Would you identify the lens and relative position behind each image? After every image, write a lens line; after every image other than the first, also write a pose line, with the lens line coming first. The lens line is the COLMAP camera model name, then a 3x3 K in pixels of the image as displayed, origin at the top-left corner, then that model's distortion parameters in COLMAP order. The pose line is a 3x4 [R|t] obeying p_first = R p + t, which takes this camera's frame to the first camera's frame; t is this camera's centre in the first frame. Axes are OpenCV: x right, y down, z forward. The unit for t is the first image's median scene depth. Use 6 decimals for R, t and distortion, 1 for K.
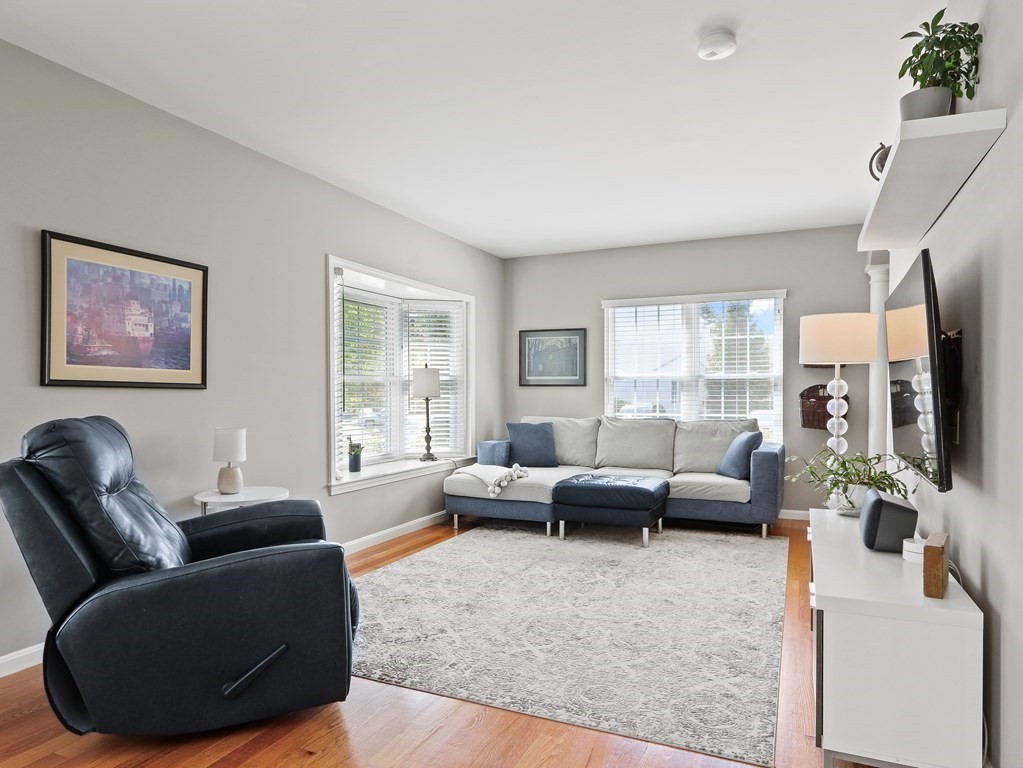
lens RADIAL K [[639.2, 0, 511.5], [0, 639.2, 384.0], [0, 0, 1]] dist [-0.006094, -0.002379]
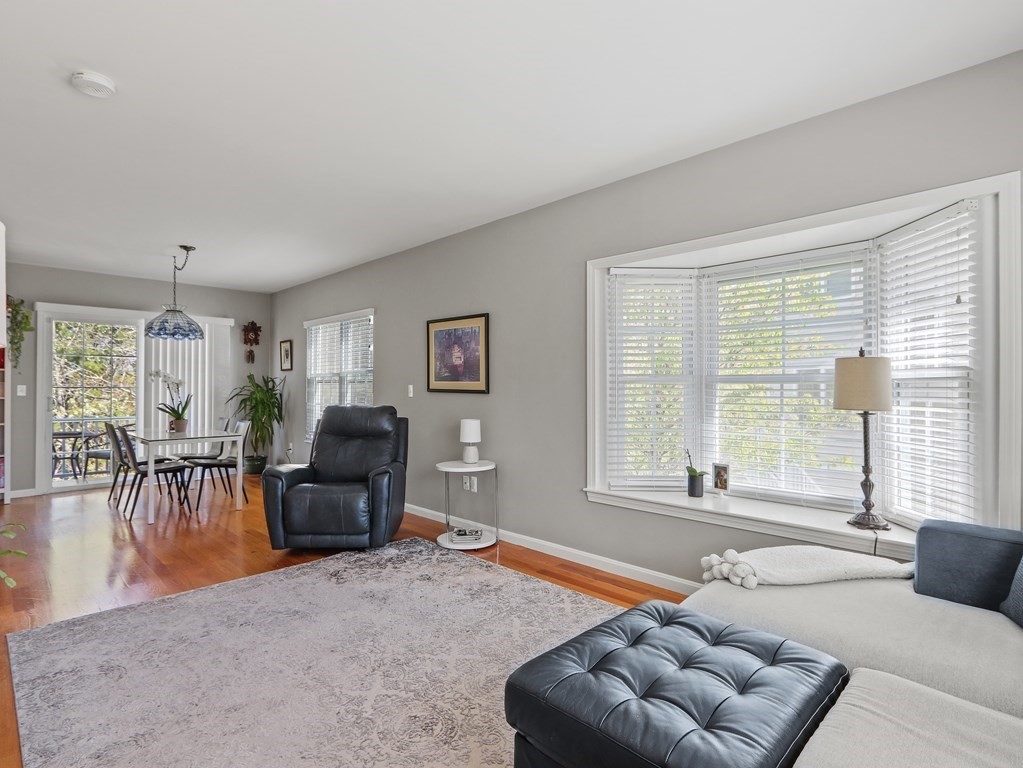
lens RADIAL K [[528.7, 0, 514.4], [0, 528.7, 380.2], [0, 0, 1]] dist [-0.005672, -0.000357]
pose [[-0.347175, -0.009765, -0.937749, 0.695024], [0.013313, 0.999794, -0.015340, -0.003941], [0.937706, -0.017810, -0.346973, 1.528735]]
